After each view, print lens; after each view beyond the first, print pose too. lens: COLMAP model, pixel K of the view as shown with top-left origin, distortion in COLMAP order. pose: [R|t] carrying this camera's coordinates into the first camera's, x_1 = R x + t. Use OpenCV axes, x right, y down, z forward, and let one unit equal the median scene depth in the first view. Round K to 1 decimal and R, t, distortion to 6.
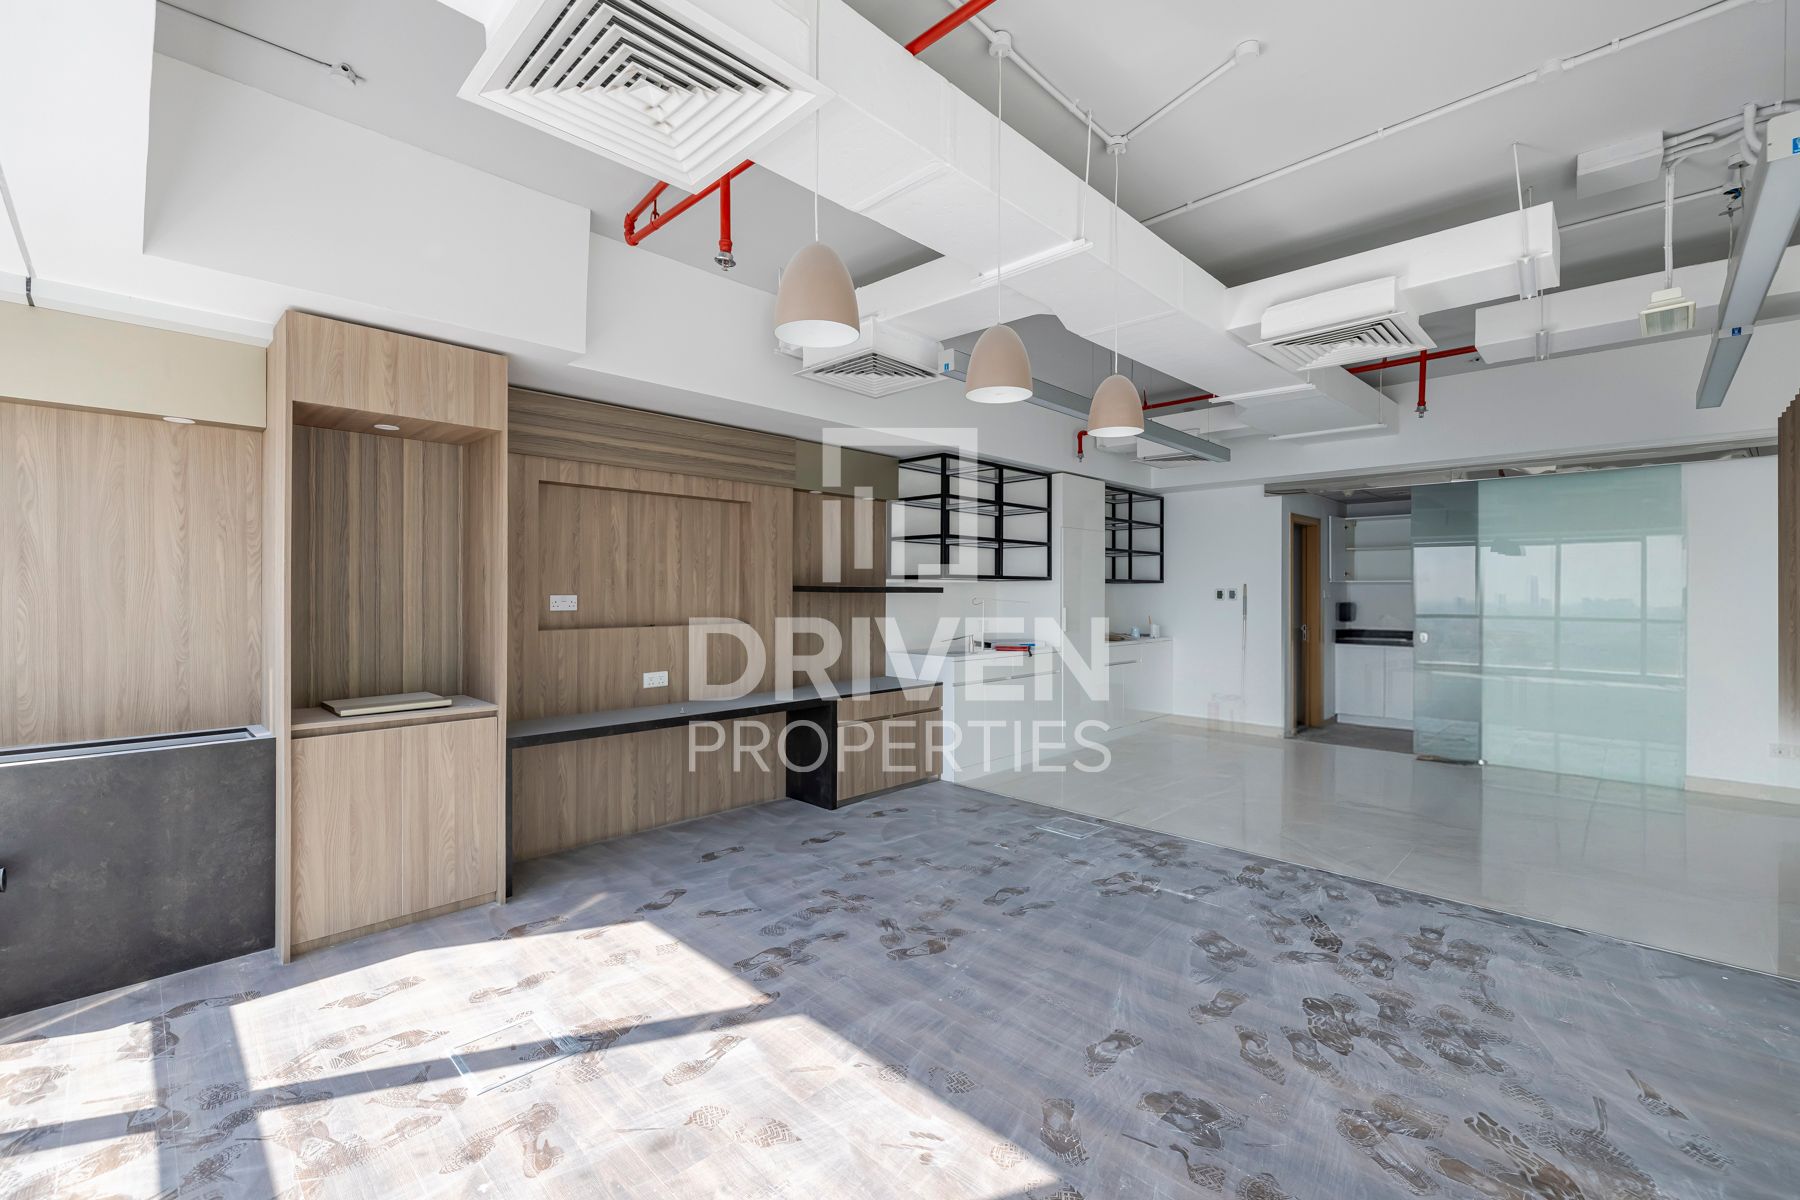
lens RADIAL K [[772.3, 0, 891.7], [0, 772.3, 605.7], [0, 0, 1]] dist [-0.015280, 0.001359]
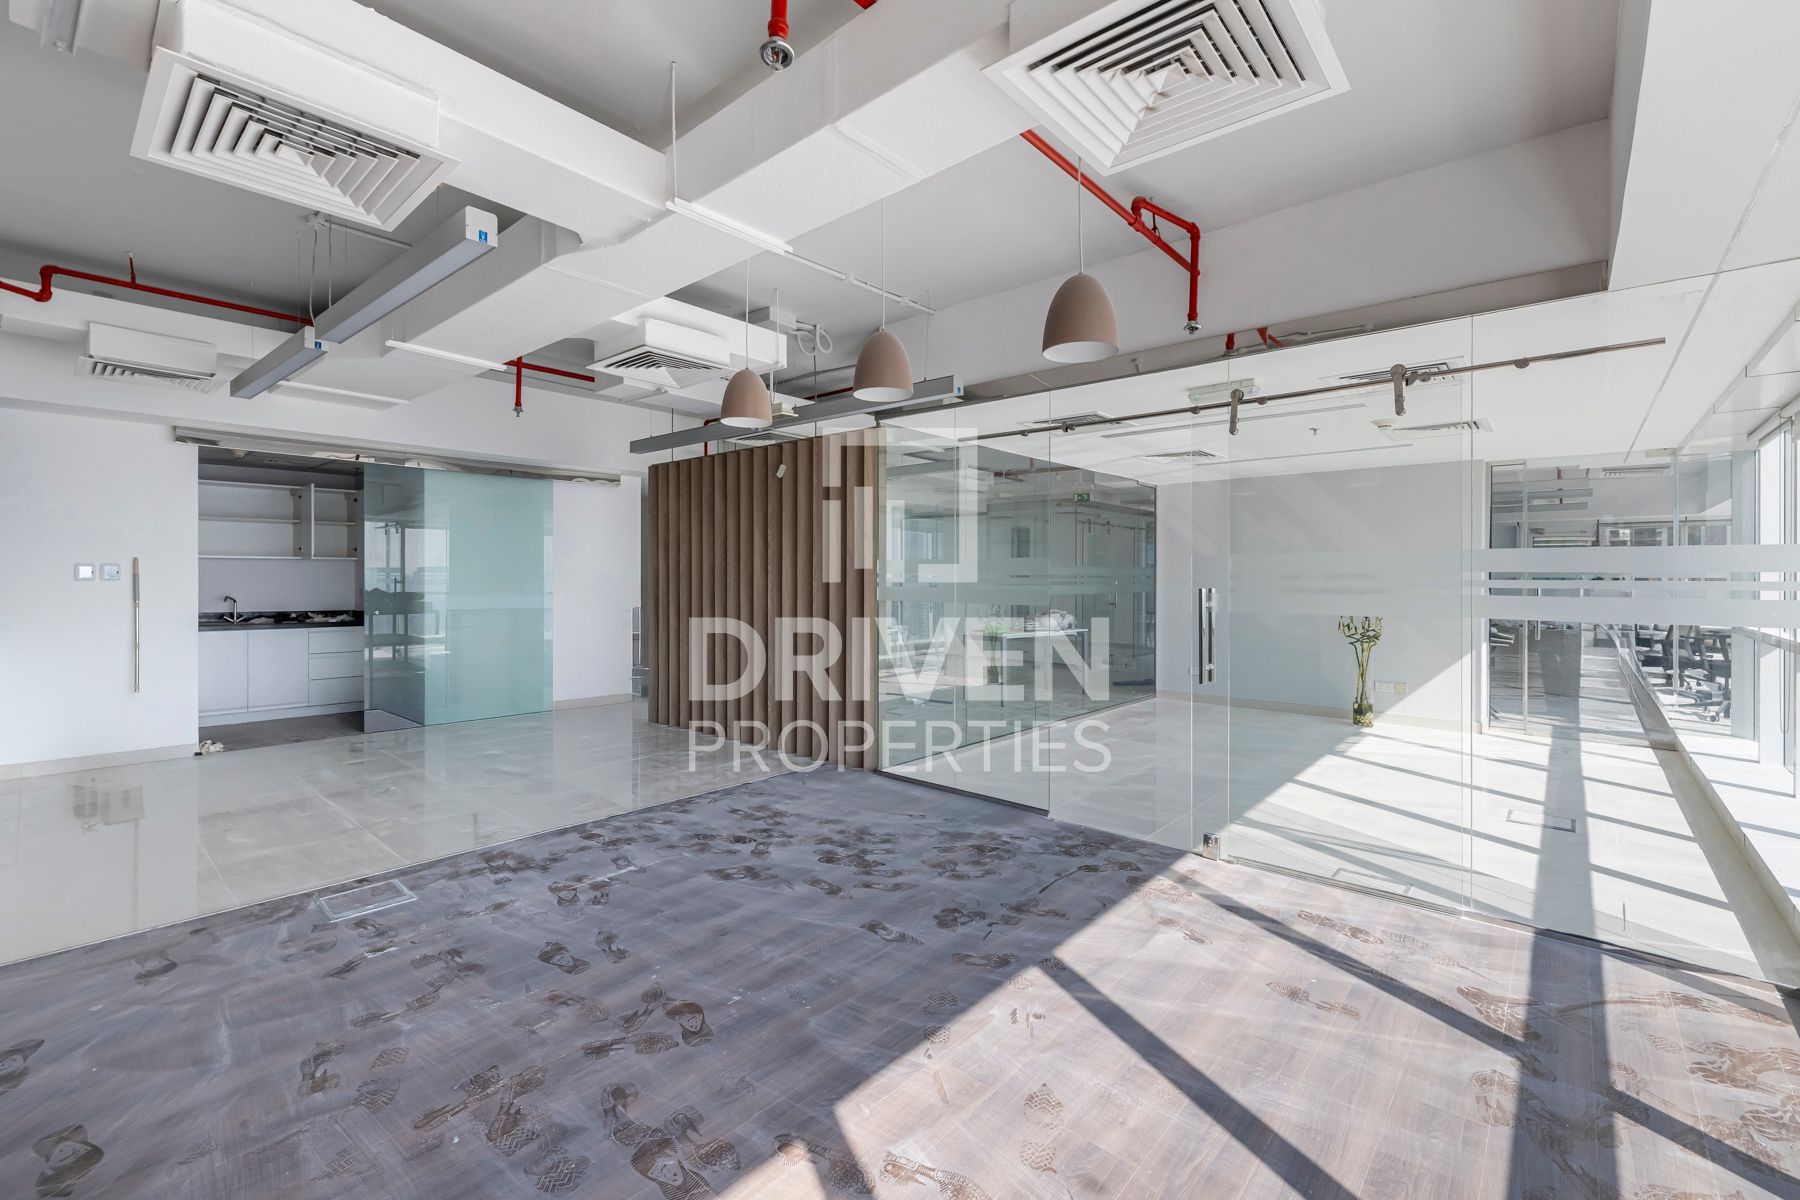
lens RADIAL K [[772.3, 0, 899.4], [0, 772.3, 584.9], [0, 0, 1]] dist [-0.015280, 0.001359]
pose [[-0.078346, -0.017547, 0.996772, -0.709780], [0.014660, 0.999717, 0.018751, -0.013832], [-0.996818, 0.016082, -0.078067, 0.780552]]
